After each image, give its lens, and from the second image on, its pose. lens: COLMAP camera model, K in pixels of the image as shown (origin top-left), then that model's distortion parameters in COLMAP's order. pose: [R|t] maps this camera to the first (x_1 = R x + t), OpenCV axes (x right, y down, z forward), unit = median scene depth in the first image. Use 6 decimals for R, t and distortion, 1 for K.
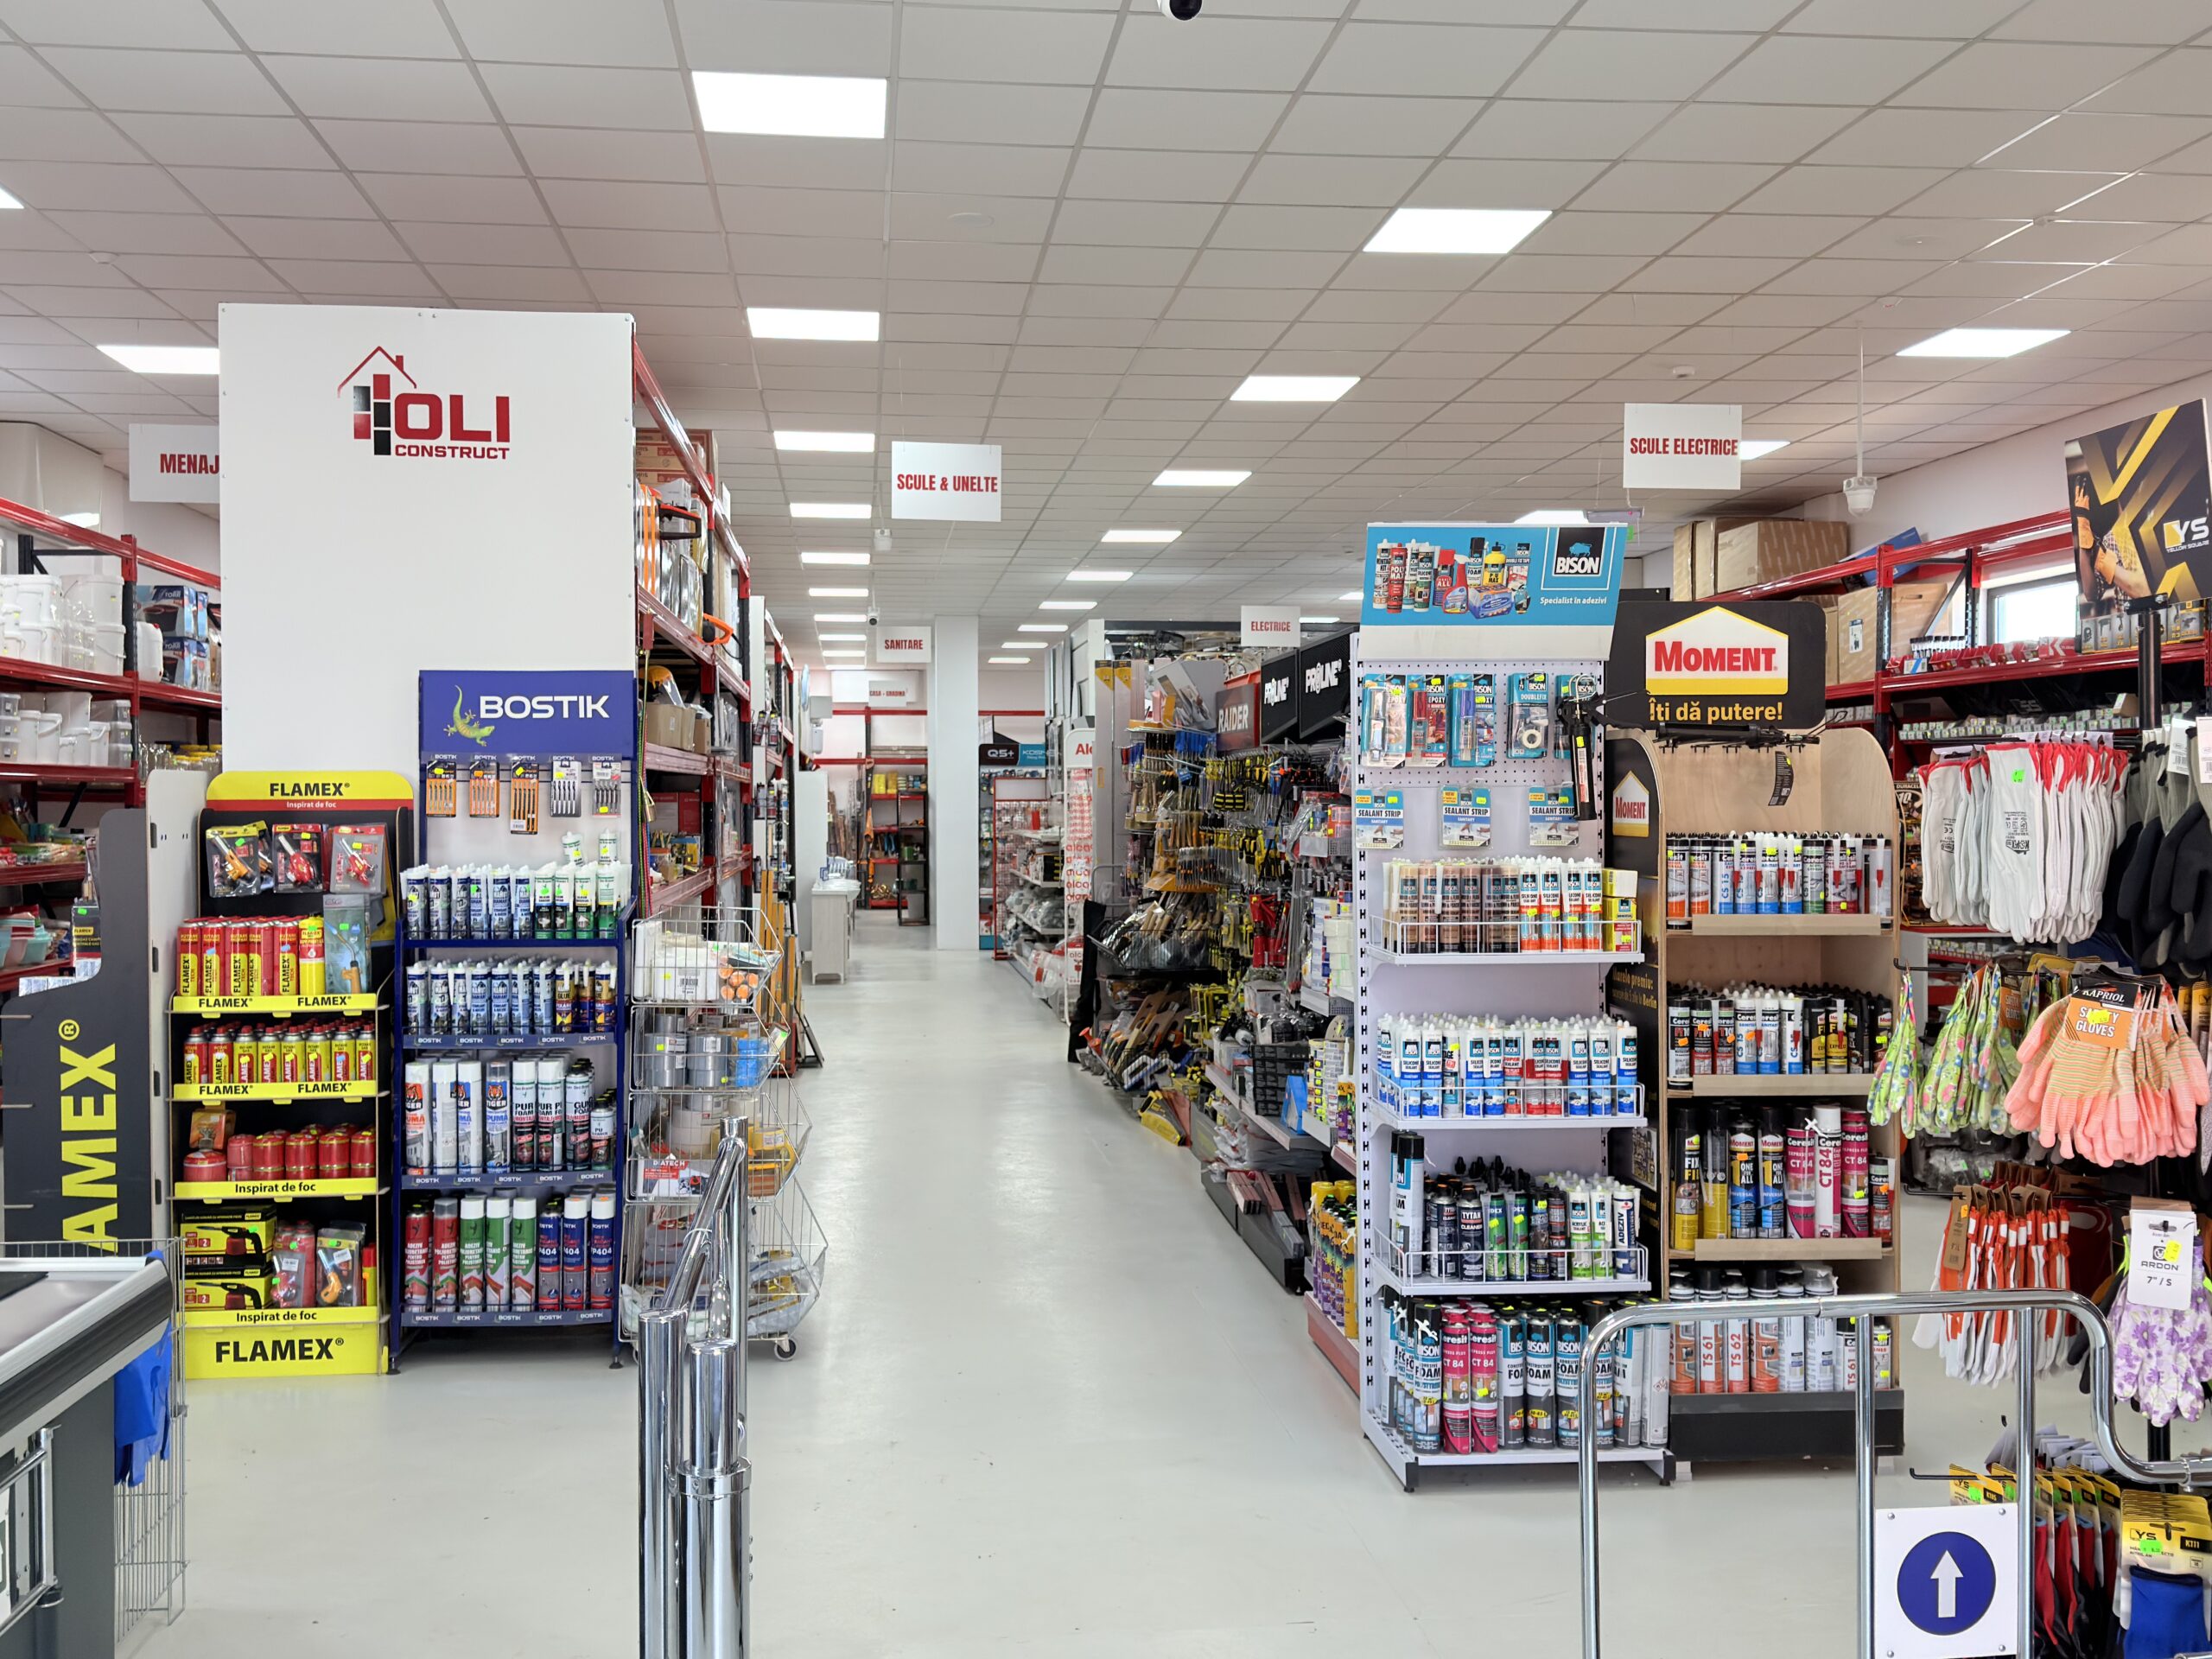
lens RADIAL K [[2196.1, 0, 1091.2], [0, 2196.1, 819.7], [0, 0, 1]] dist [0.075556, 0.000000]
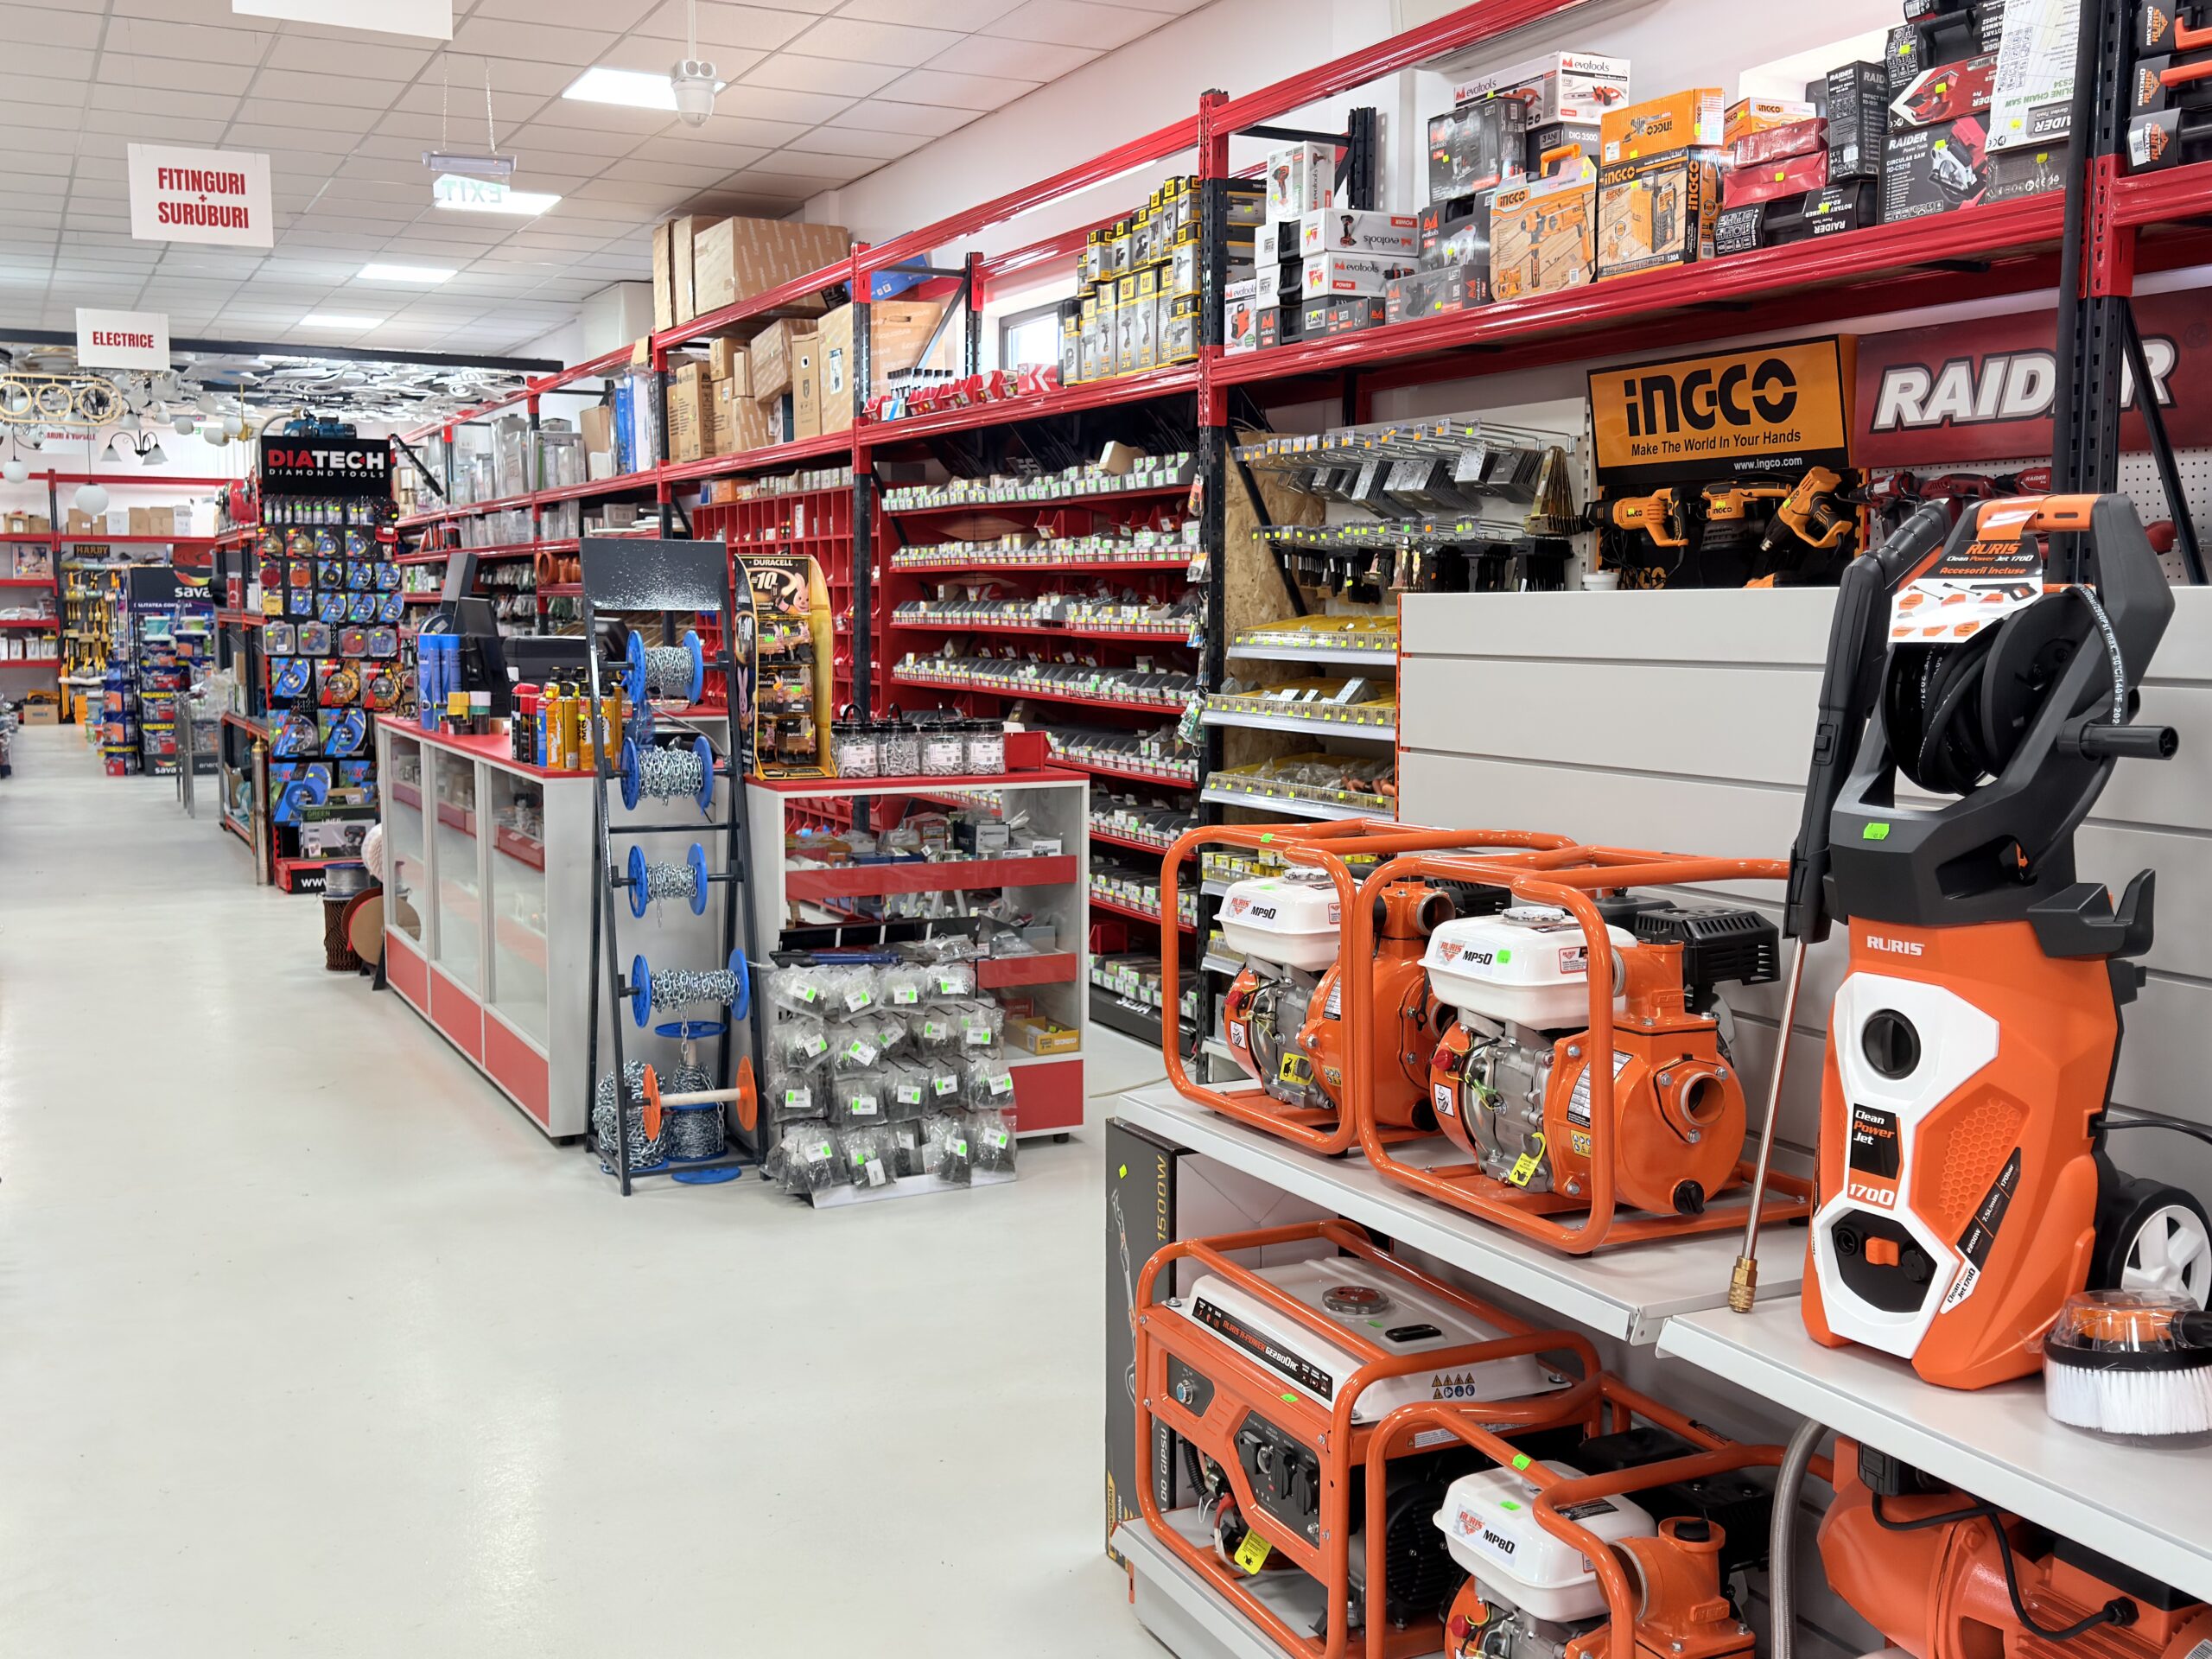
lens RADIAL K [[2196.1, 0, 1111.1], [0, 2196.1, 826.2], [0, 0, 1]] dist [0.075556, 0.000000]
pose [[0.936258, -0.029619, 0.350061, 0.354395], [-0.003456, 0.995615, 0.093484, 0.001865], [-0.351295, -0.088735, 0.932050, 0.546134]]
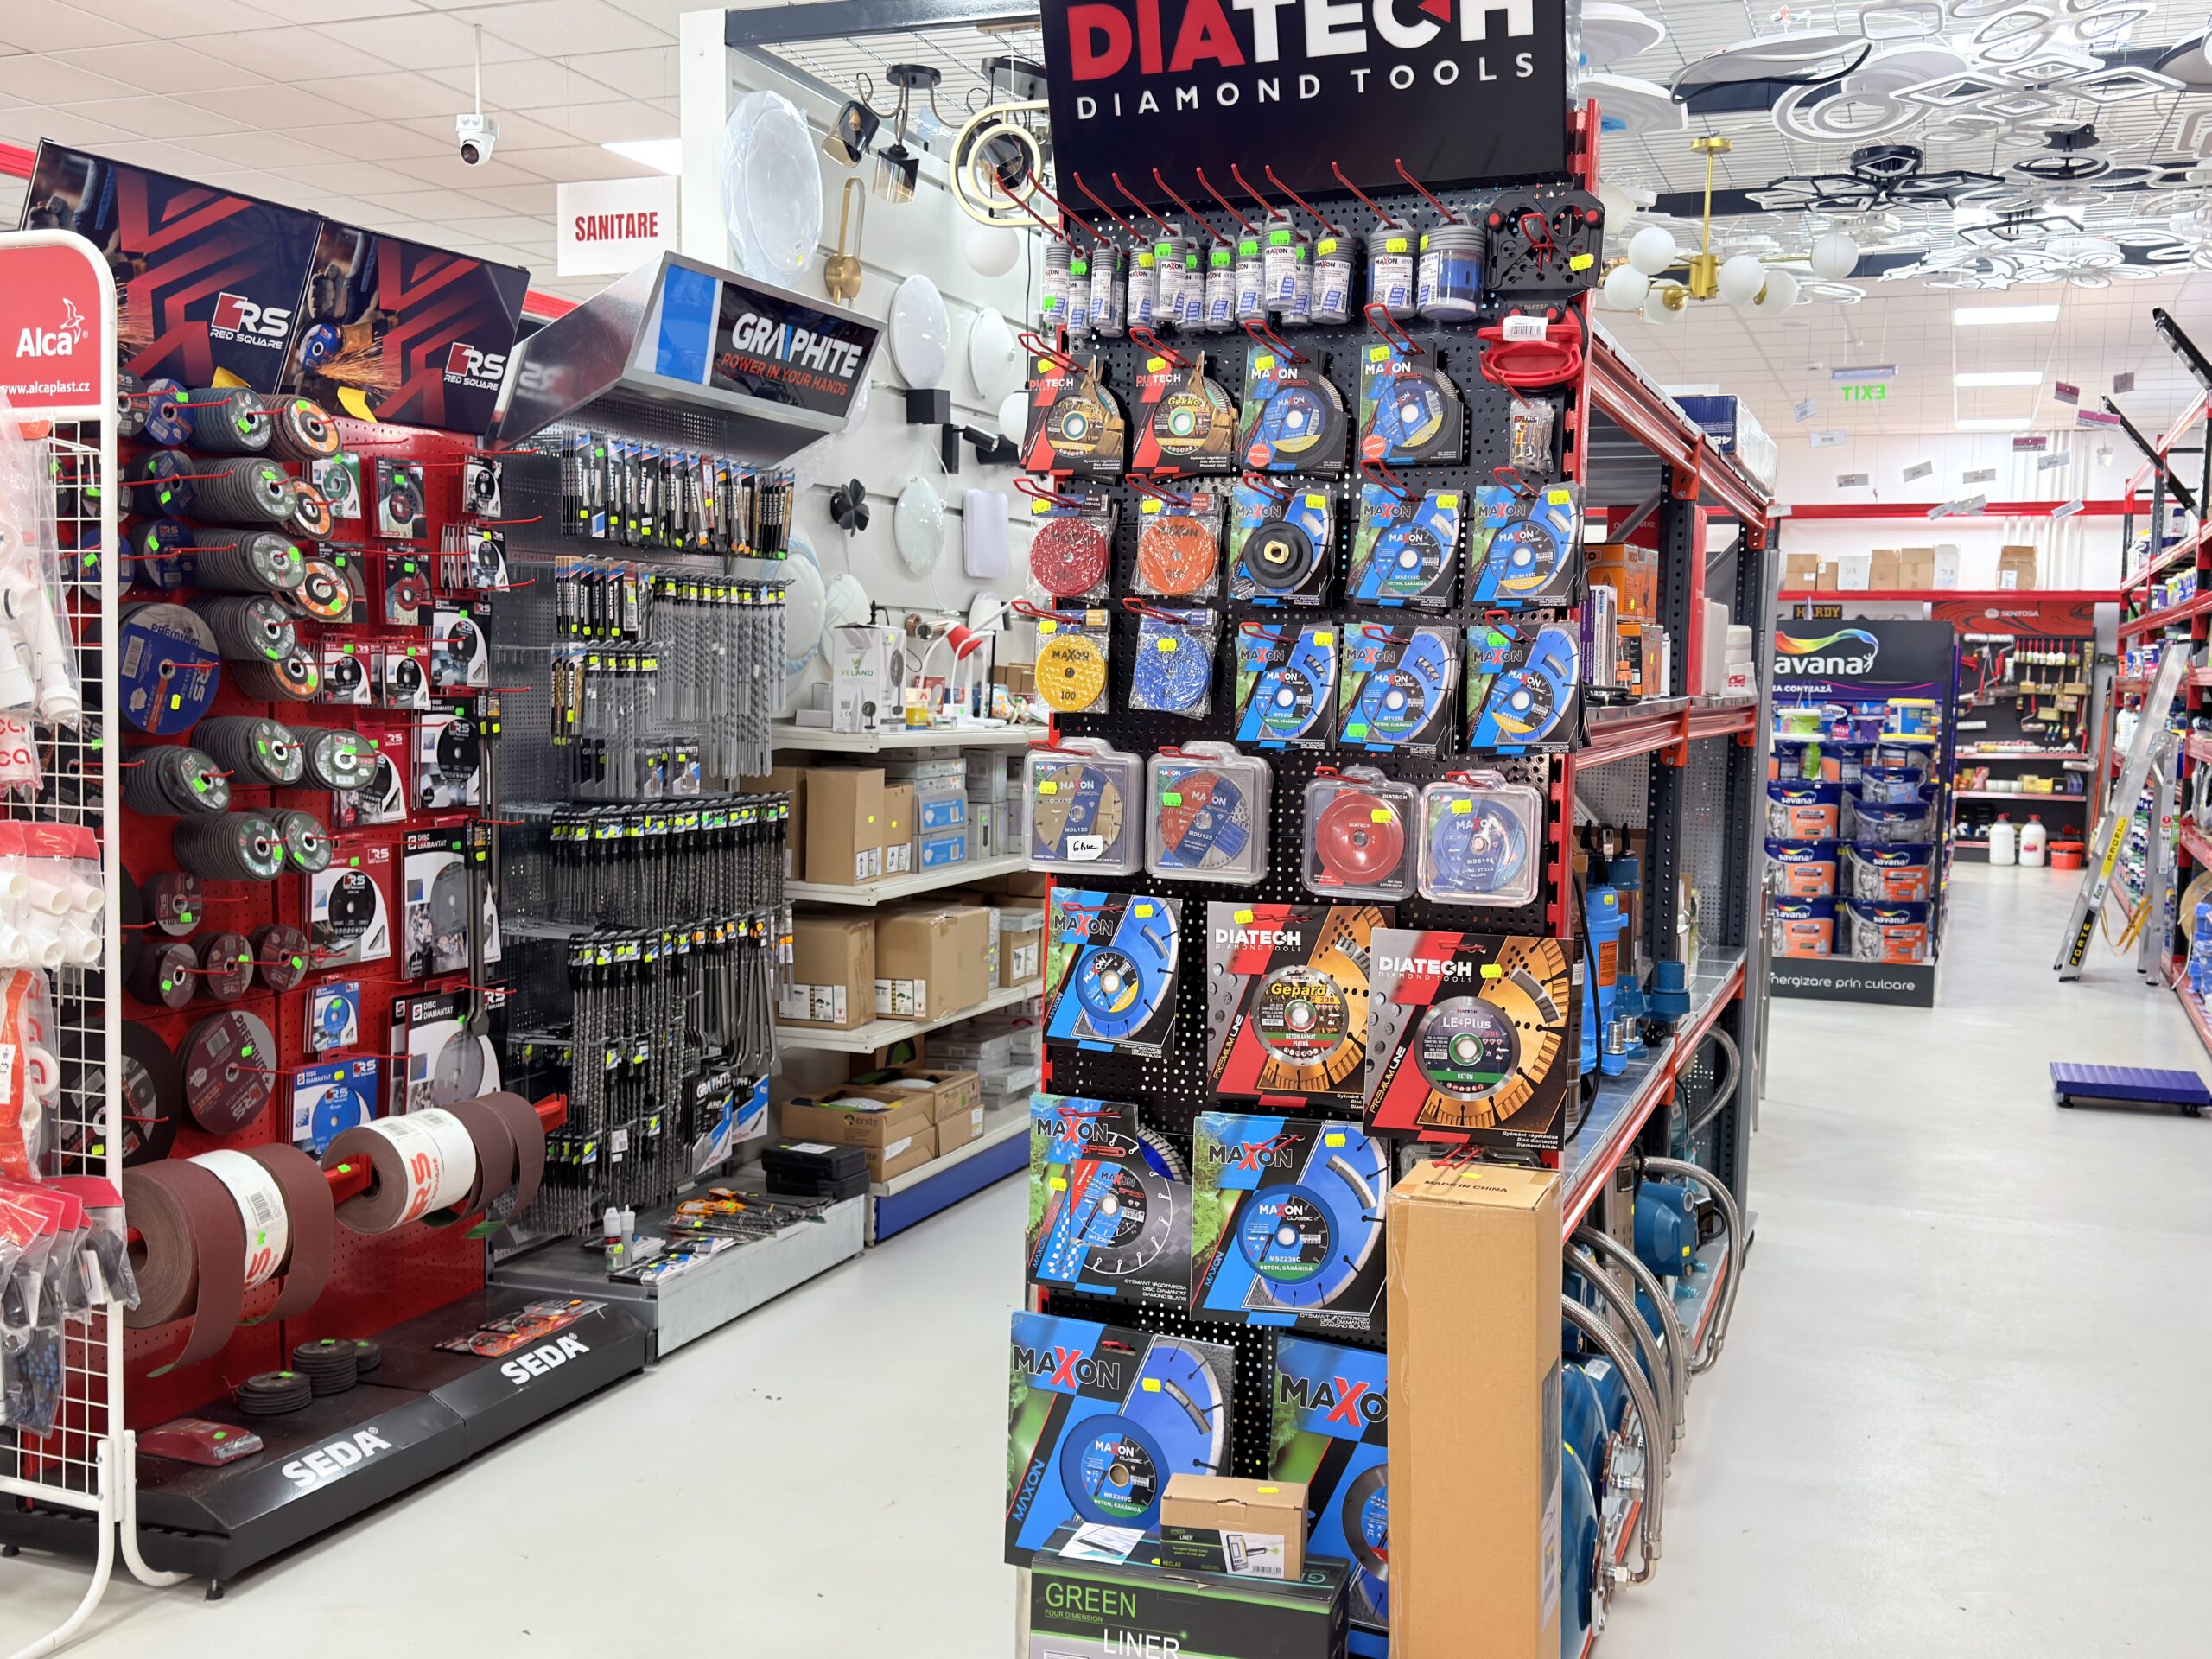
lens RADIAL K [[2196.1, 0, 1106.7], [0, 2196.1, 846.3], [0, 0, 1]] dist [0.075556, 0.000000]
pose [[0.888703, 0.056787, -0.454953, 0.566499], [-0.024991, 0.996825, 0.075605, -0.004592], [0.457802, -0.055821, 0.887300, 2.145211]]
